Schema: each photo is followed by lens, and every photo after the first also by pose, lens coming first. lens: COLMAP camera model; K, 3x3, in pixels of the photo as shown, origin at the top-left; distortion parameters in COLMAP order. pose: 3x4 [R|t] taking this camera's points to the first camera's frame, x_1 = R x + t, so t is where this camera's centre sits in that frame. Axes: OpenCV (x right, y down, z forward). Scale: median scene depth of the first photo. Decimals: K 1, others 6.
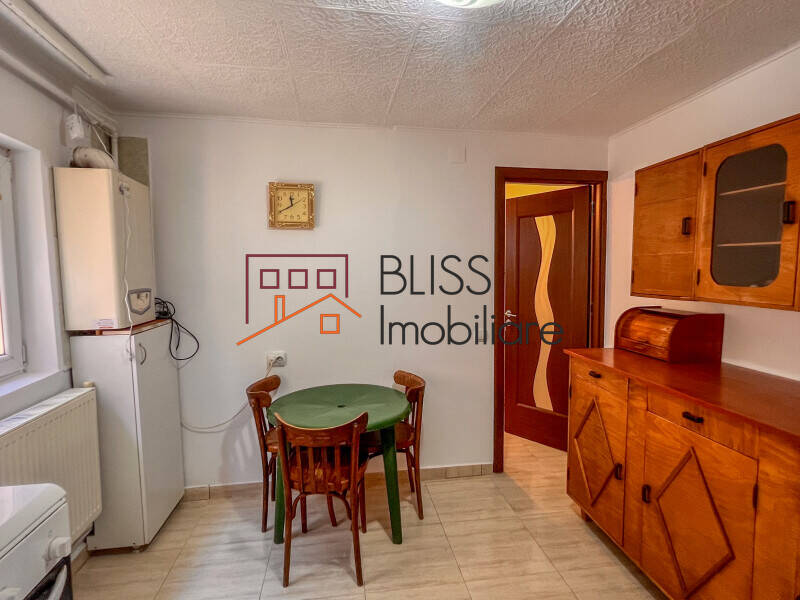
lens RADIAL K [[426.9, 0, 397.5], [0, 426.9, 302.6], [0, 0, 1]] dist [0.000646, 0.000915]
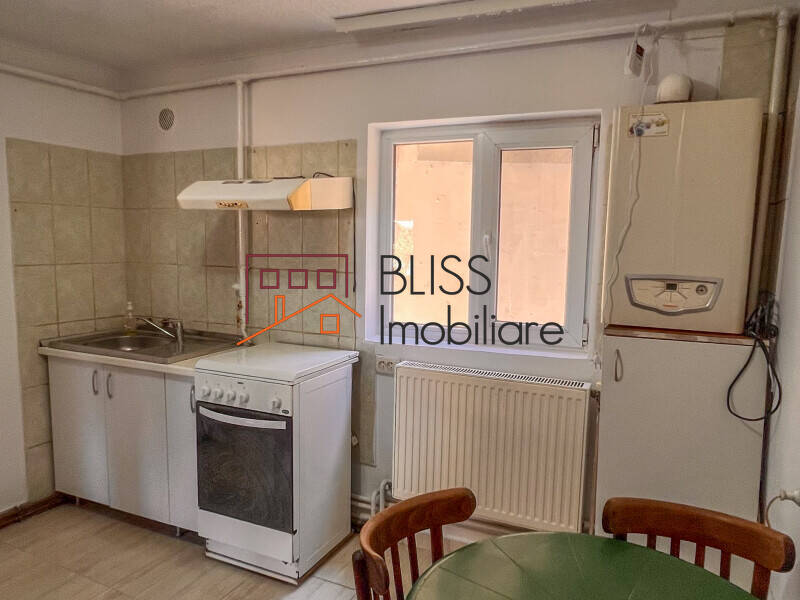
lens RADIAL K [[569.3, 0, 401.7], [0, 569.3, 302.1], [0, 0, 1]] dist [0.012501, -0.006012]
pose [[-0.556479, 0.088661, -0.826118, 0.303896], [-0.073434, 0.985151, 0.155194, -0.087184], [0.827610, 0.147027, -0.541705, 1.030481]]
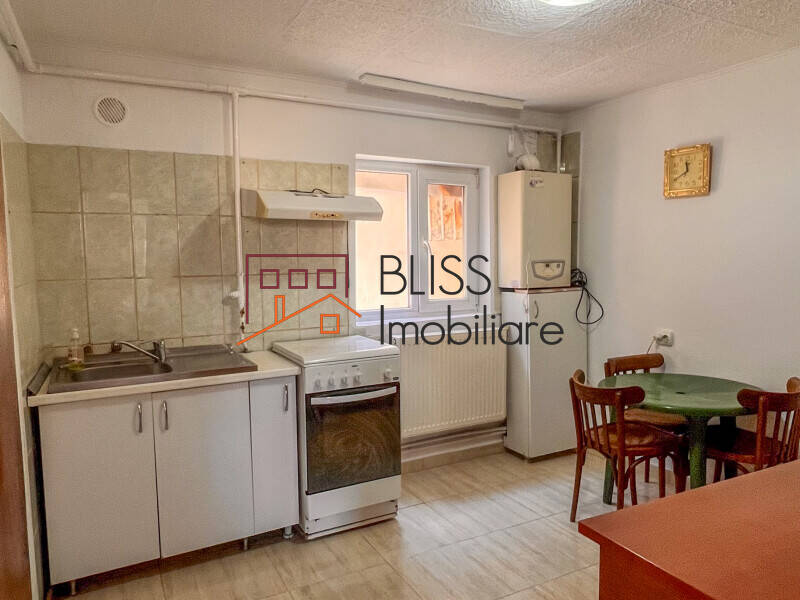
lens RADIAL K [[569.3, 0, 400.5], [0, 569.3, 300.8], [0, 0, 1]] dist [0.012501, -0.006012]
pose [[0.341082, 0.081919, -0.936457, 0.747041], [-0.060052, 0.996060, 0.065260, 0.004678], [0.938113, 0.033977, 0.344658, 0.019954]]
